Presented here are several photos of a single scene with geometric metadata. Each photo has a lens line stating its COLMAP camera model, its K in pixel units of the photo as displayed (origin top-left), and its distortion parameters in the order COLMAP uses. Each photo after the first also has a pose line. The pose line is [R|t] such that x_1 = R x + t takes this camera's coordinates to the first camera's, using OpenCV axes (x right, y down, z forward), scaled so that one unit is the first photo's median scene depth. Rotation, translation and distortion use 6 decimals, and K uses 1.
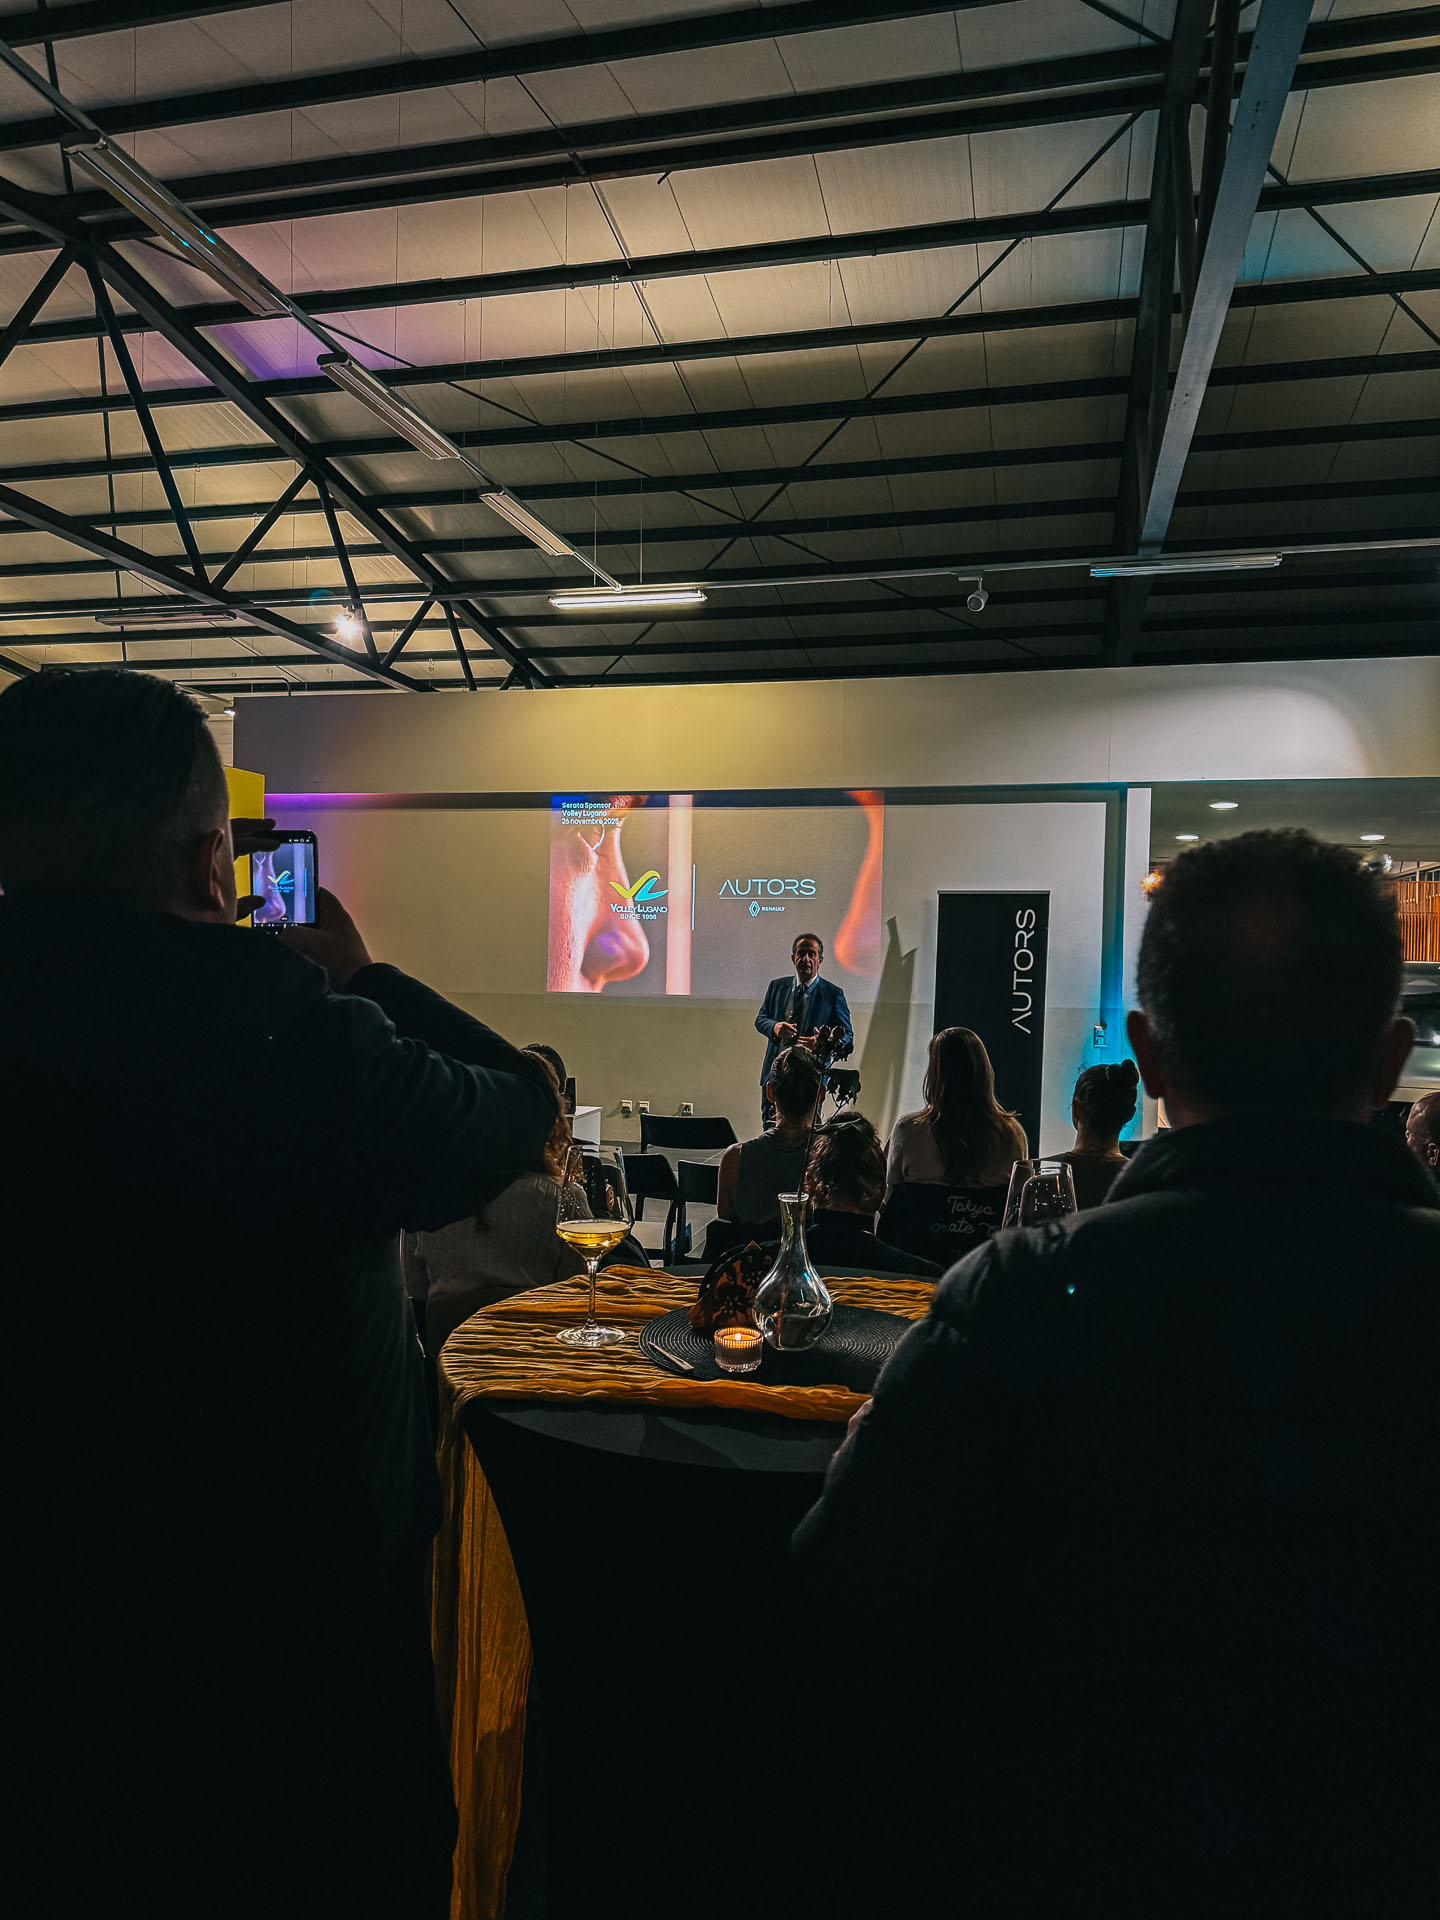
lens RADIAL K [[1358.1, 0, 726.7], [0, 1358.1, 975.4], [0, 0, 1]] dist [0.061352, -0.046011]
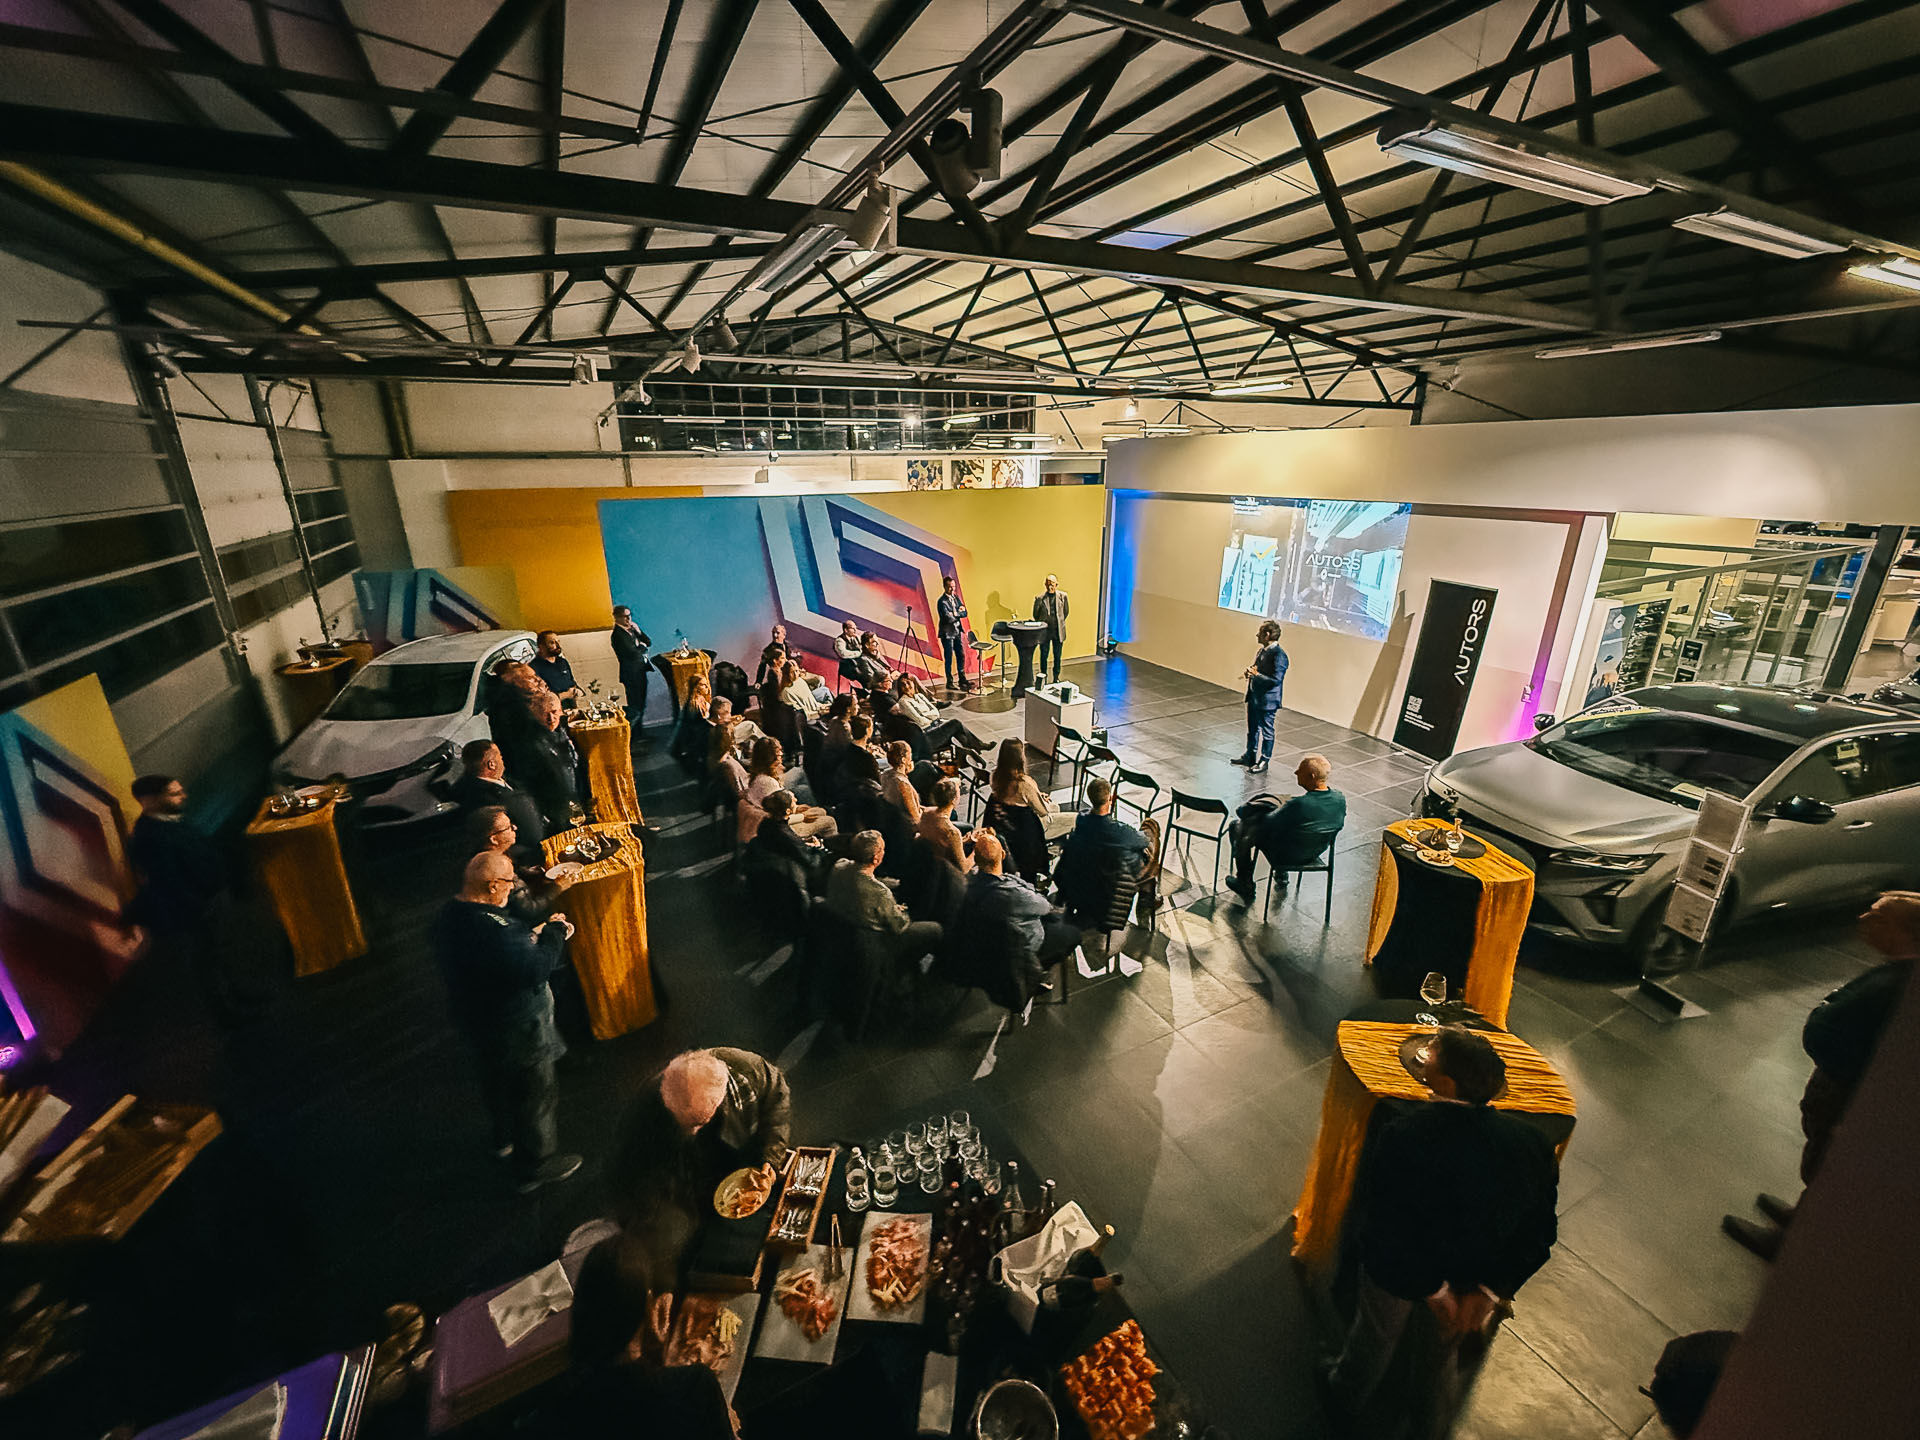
lens RADIAL K [[767.3, 0, 965.3], [0, 767.3, 730.0], [0, 0, 1]] dist [0.017082, 0.000700]
pose [[0.669481, 0.227266, -0.707209, 0.464938], [0.014734, 0.947799, 0.318528, -0.187136], [0.742683, -0.223669, 0.631185, 0.046567]]
